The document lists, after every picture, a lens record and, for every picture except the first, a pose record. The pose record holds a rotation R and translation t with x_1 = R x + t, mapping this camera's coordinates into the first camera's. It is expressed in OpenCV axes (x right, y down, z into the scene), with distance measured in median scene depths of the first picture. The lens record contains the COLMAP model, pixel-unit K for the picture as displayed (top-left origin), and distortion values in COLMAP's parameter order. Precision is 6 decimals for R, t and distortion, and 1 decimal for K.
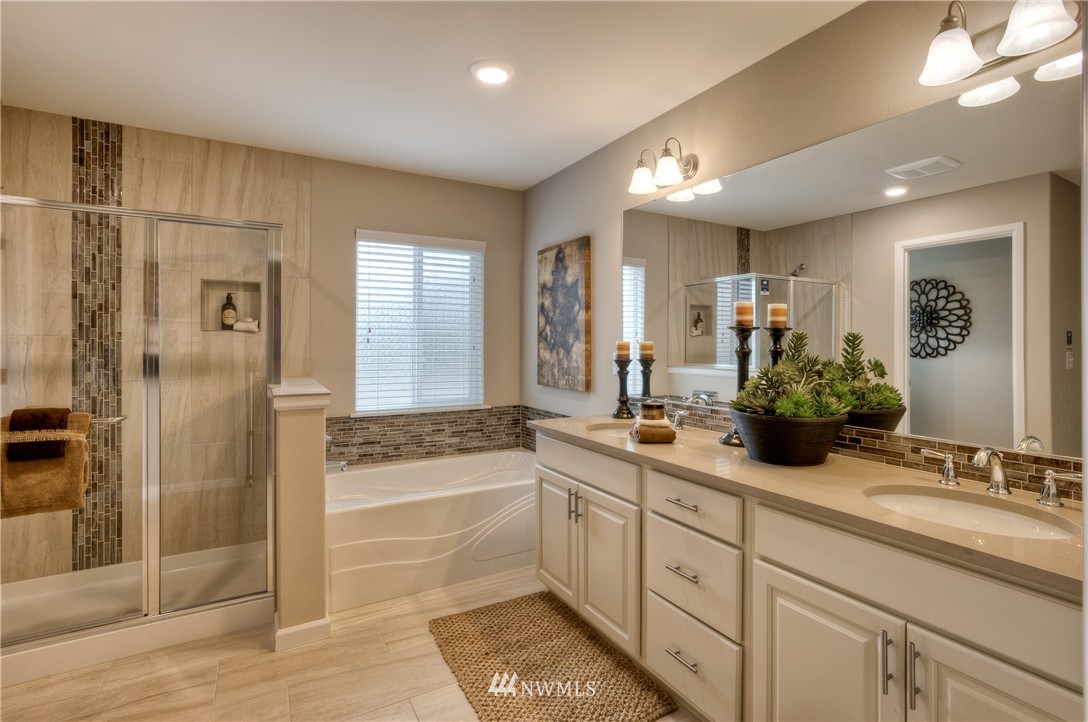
lens RADIAL K [[521.1, 0, 548.9], [0, 521.1, 340.0], [0, 0, 1]] dist [-0.047033, 0.026387]
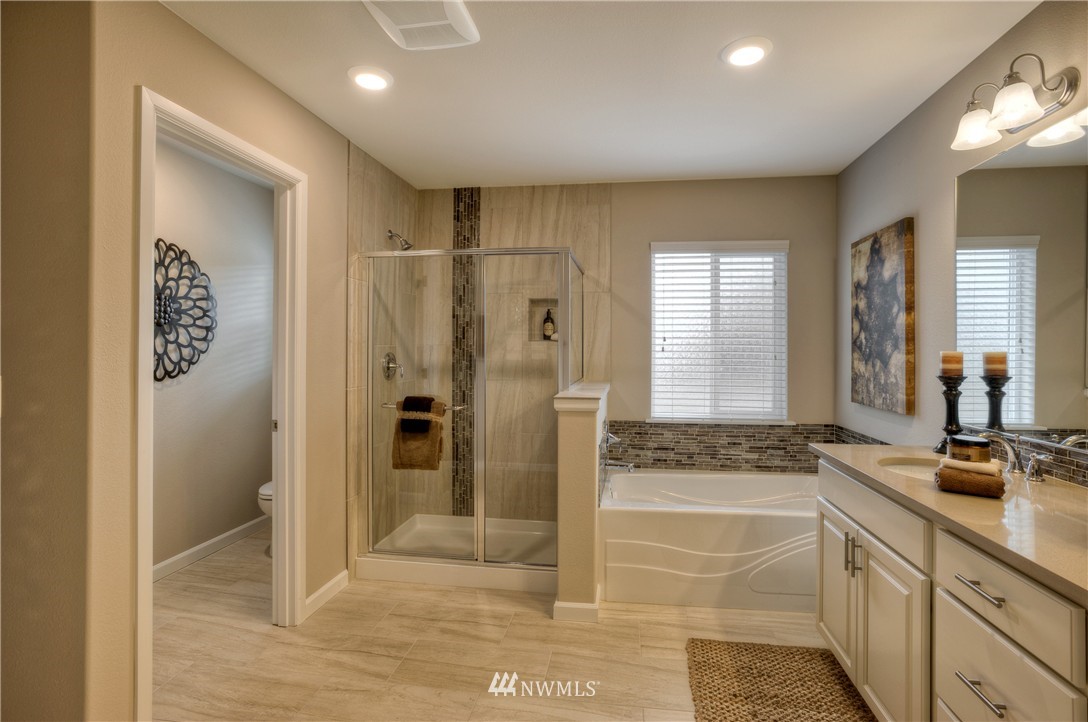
lens RADIAL K [[513.7, 0, 550.0], [0, 513.7, 345.4], [0, 0, 1]] dist [-0.042856, 0.026216]
pose [[0.787512, -0.002103, -0.616296, 0.128362], [-0.002107, 0.999979, -0.006105, -0.000111], [0.616296, 0.006106, 0.787491, 0.069455]]
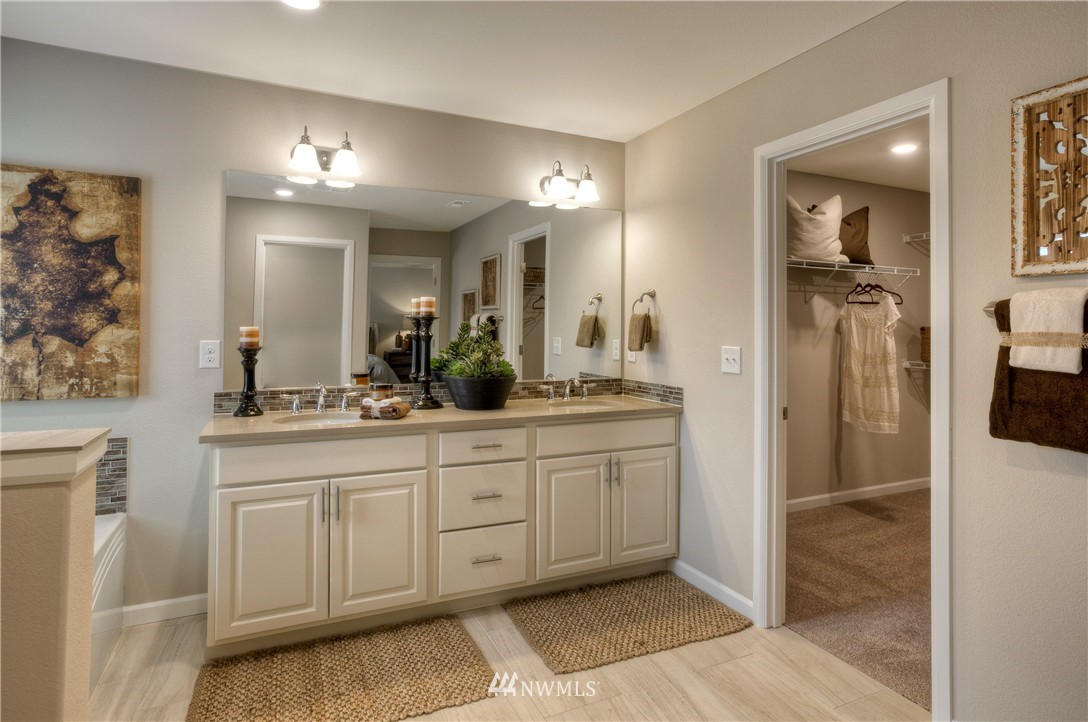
lens RADIAL K [[598.7, 0, 546.5], [0, 598.7, 321.7], [0, 0, 1]] dist [0.001864, 0.000743]
pose [[0.079173, 0.006773, 0.996838, -0.764607], [-0.011758, 0.999914, -0.005860, -0.005175], [-0.996792, -0.011257, 0.079245, 0.411299]]
